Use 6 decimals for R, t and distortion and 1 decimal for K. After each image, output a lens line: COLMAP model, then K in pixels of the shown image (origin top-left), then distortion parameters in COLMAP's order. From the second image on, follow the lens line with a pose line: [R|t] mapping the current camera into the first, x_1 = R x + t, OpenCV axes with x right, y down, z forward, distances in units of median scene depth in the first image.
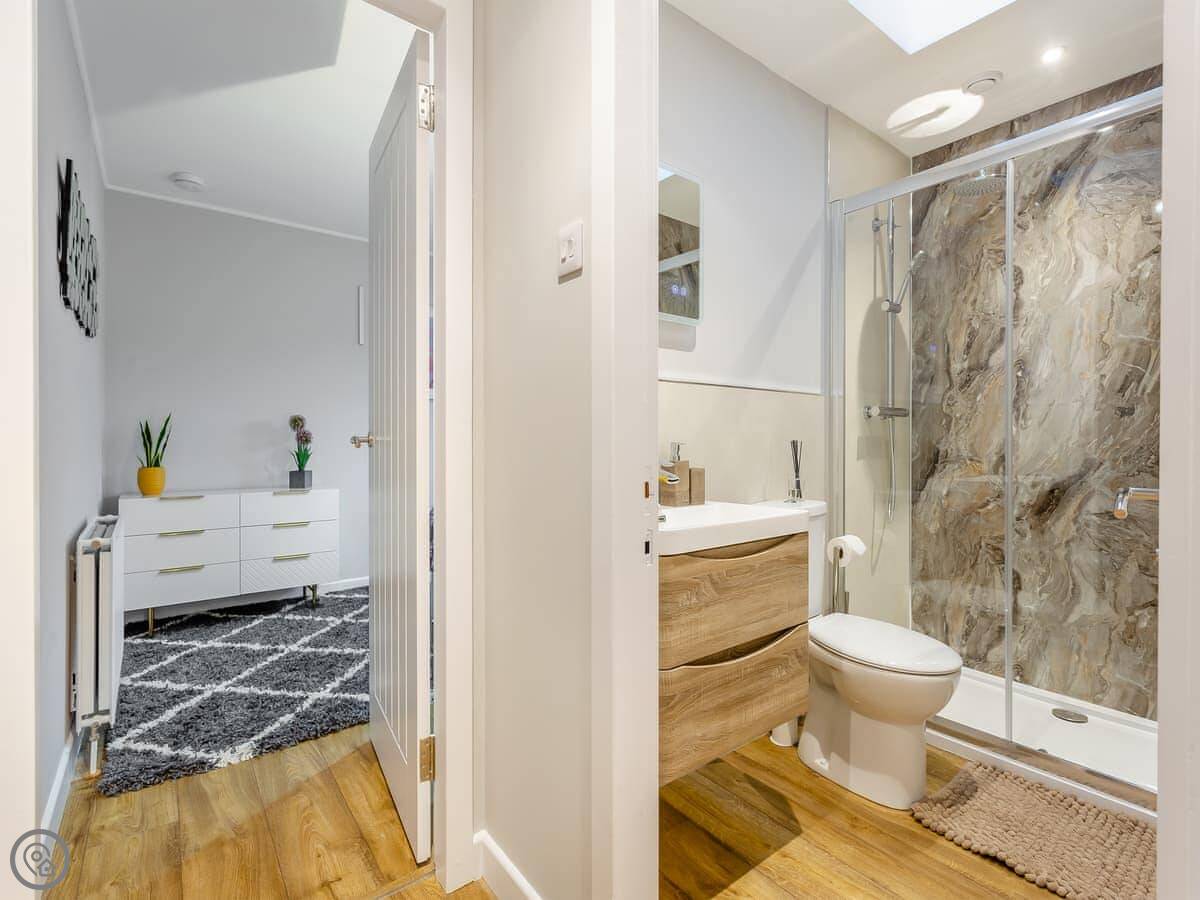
lens RADIAL K [[557.2, 0, 585.4], [0, 557.2, 443.2], [0, 0, 1]] dist [0.002145, 0.000306]
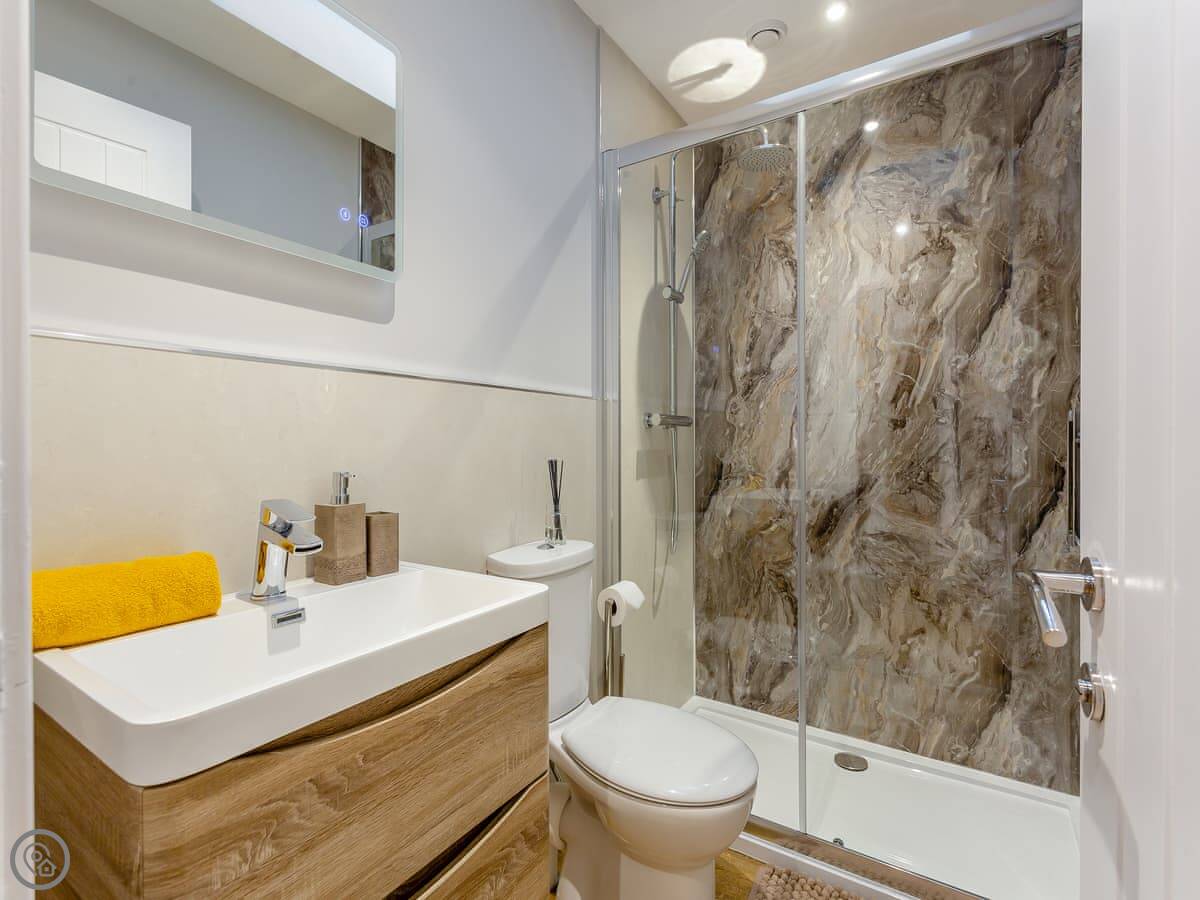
lens RADIAL K [[557.2, 0, 585.4], [0, 557.2, 443.2], [0, 0, 1]] dist [0.002145, 0.000306]
pose [[0.943775, -0.002428, 0.330581, 0.159354], [0.003300, 0.999992, -0.002078, -0.022576], [-0.330573, 0.003052, 0.943775, 0.276292]]
